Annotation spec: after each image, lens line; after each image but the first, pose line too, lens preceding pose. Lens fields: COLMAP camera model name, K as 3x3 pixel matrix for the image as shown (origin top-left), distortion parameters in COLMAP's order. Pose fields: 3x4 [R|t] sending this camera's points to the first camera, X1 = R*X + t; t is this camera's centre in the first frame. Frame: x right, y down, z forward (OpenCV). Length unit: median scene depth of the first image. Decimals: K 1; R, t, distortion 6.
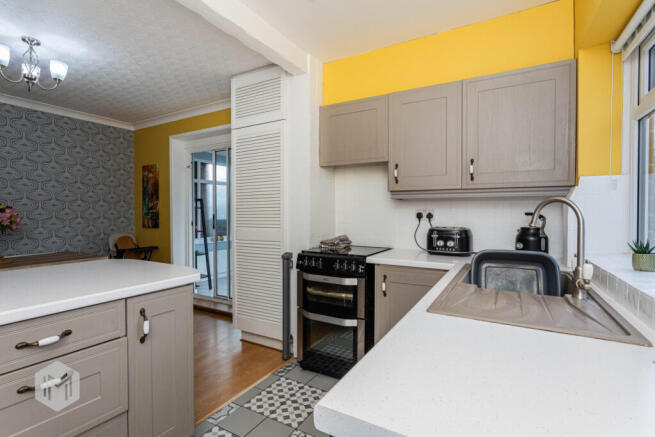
lens RADIAL K [[316.2, 0, 326.6], [0, 316.2, 217.3], [0, 0, 1]] dist [-0.010813, 0.001017]
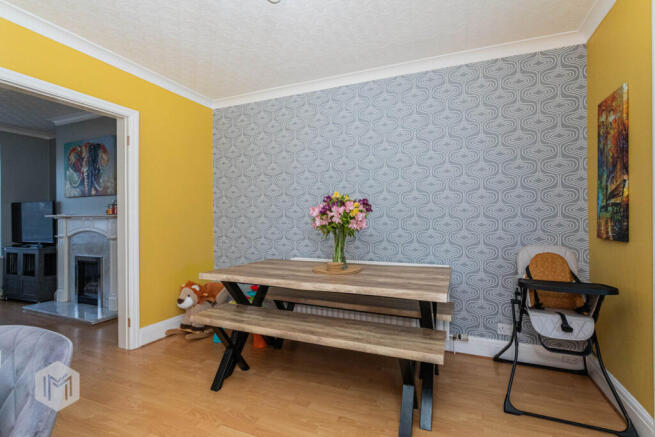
lens RADIAL K [[316.2, 0, 326.9], [0, 316.2, 215.7], [0, 0, 1]] dist [-0.010813, 0.001017]
pose [[0.111531, -0.003134, -0.993756, -0.176552], [-0.006945, 0.999968, -0.003933, 0.004291], [0.993737, 0.007340, 0.111506, 0.567340]]
